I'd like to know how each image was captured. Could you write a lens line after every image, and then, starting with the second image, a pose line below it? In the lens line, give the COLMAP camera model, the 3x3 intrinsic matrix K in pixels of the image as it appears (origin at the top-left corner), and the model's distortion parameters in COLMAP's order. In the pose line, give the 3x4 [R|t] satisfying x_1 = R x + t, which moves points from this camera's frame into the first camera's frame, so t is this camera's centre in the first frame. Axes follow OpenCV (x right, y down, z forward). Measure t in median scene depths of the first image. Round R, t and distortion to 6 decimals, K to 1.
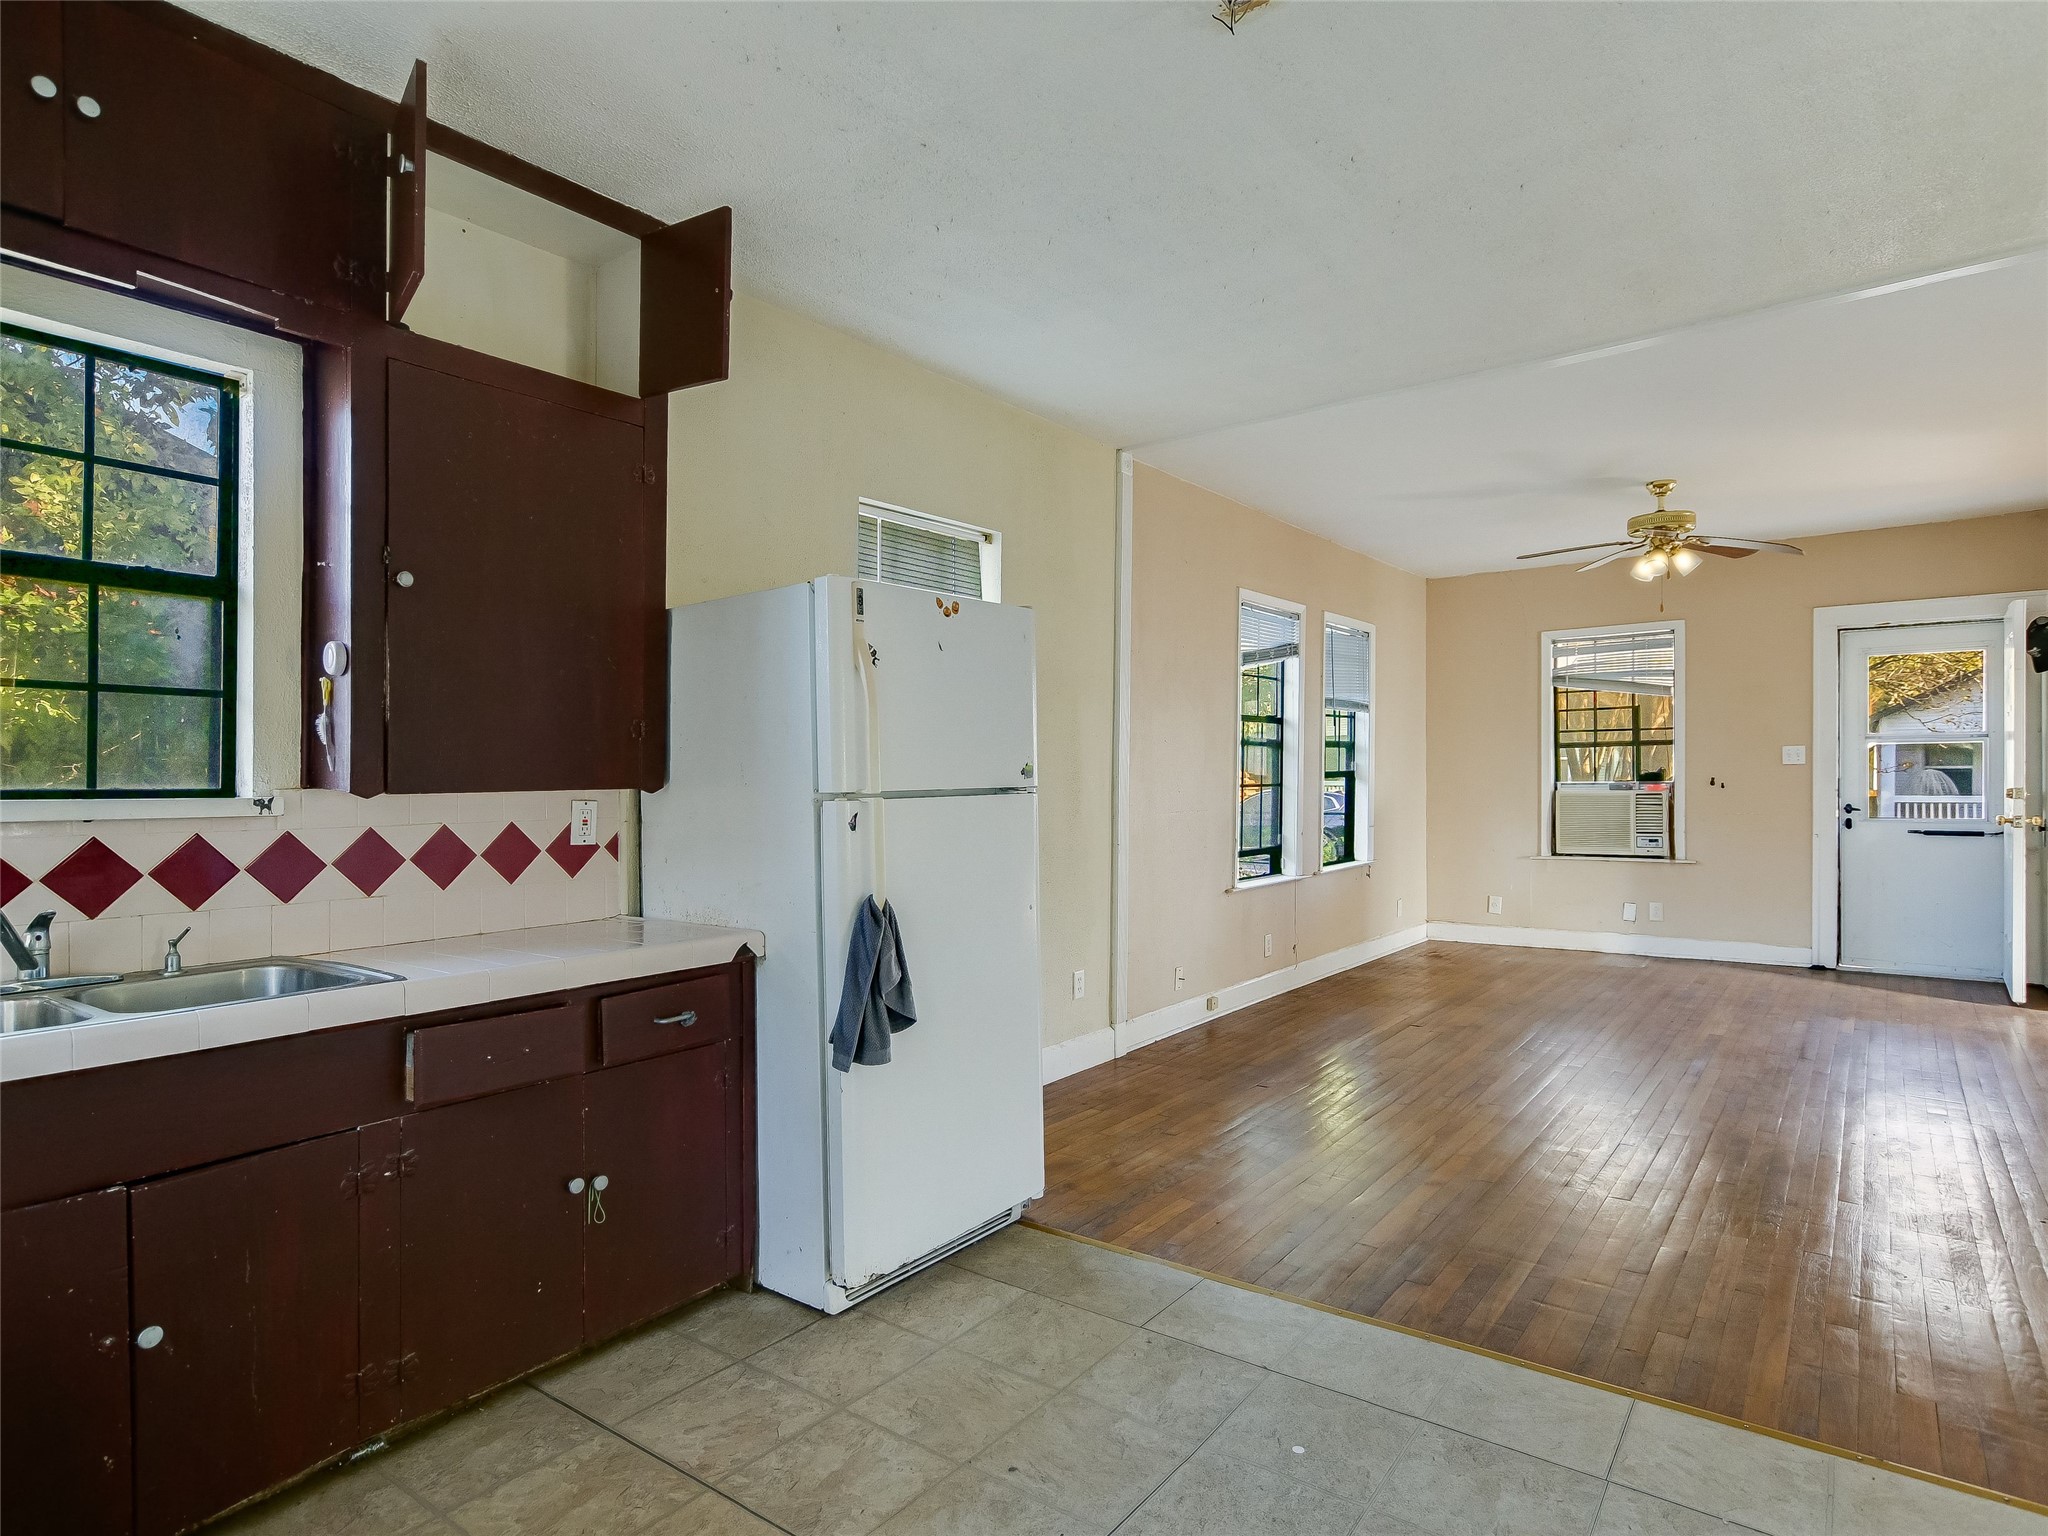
lens RADIAL K [[1109.0, 0, 1015.5], [0, 1109.0, 768.8], [0, 0, 1]] dist [-0.003460, 0.004399]
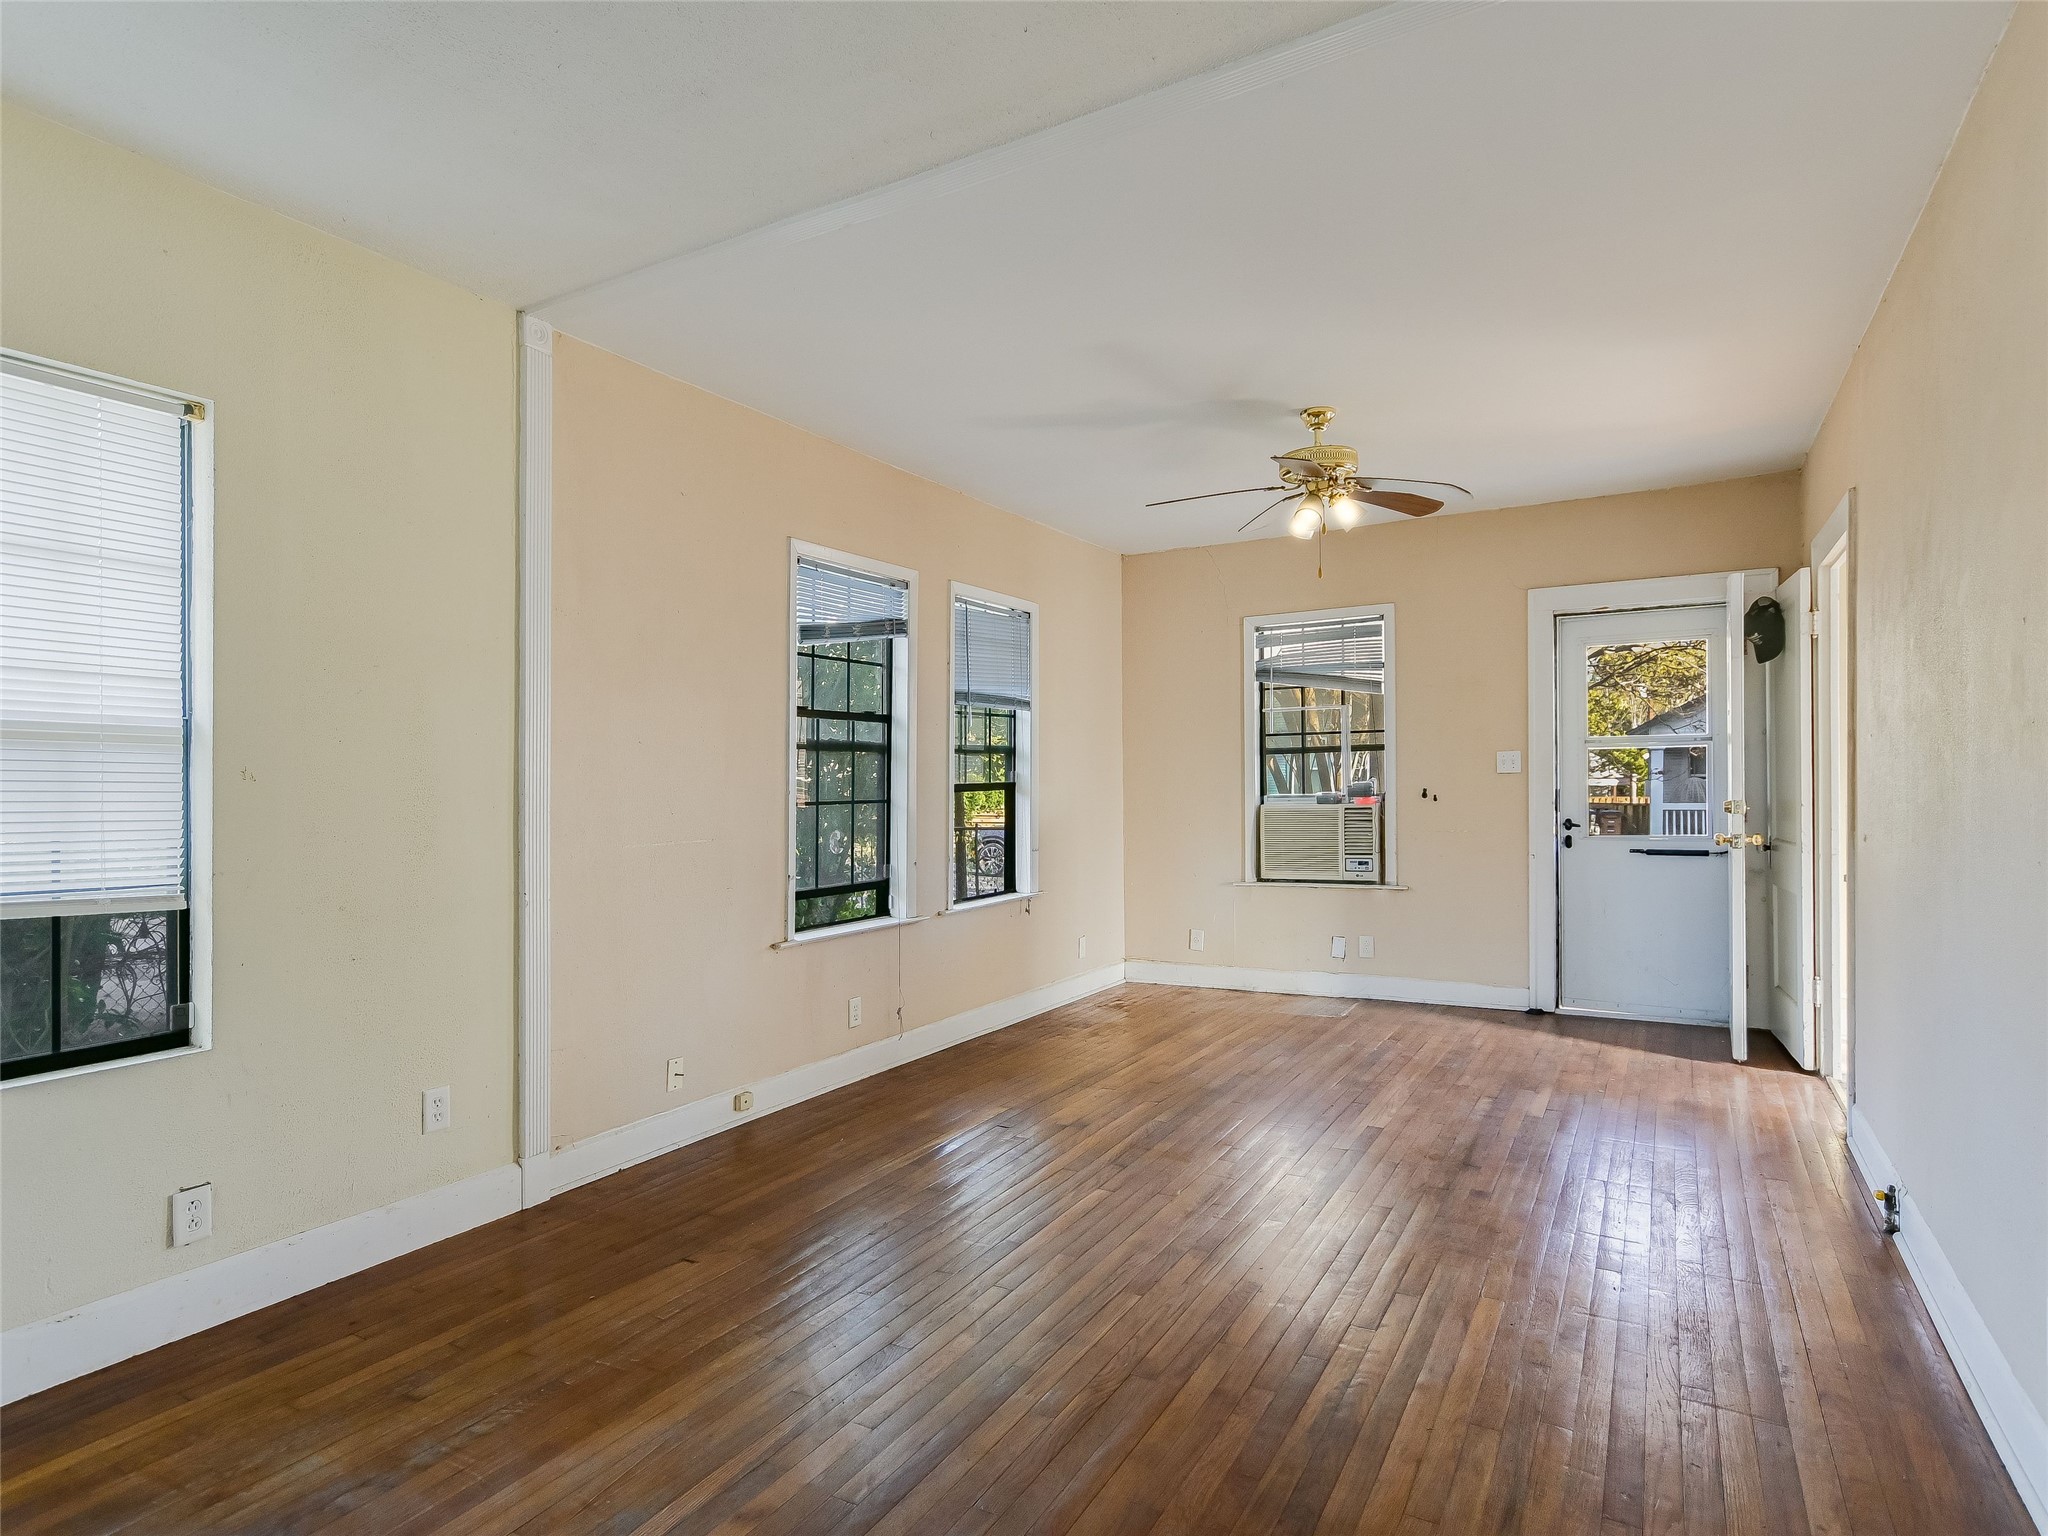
lens RADIAL K [[1109.0, 0, 1023.0], [0, 1109.0, 773.0], [0, 0, 1]] dist [-0.003460, 0.004399]
pose [[0.991014, -0.002839, 0.133726, 0.228493], [0.003553, 0.999981, -0.005104, -0.000858], [-0.133709, 0.005533, 0.991005, 0.215927]]
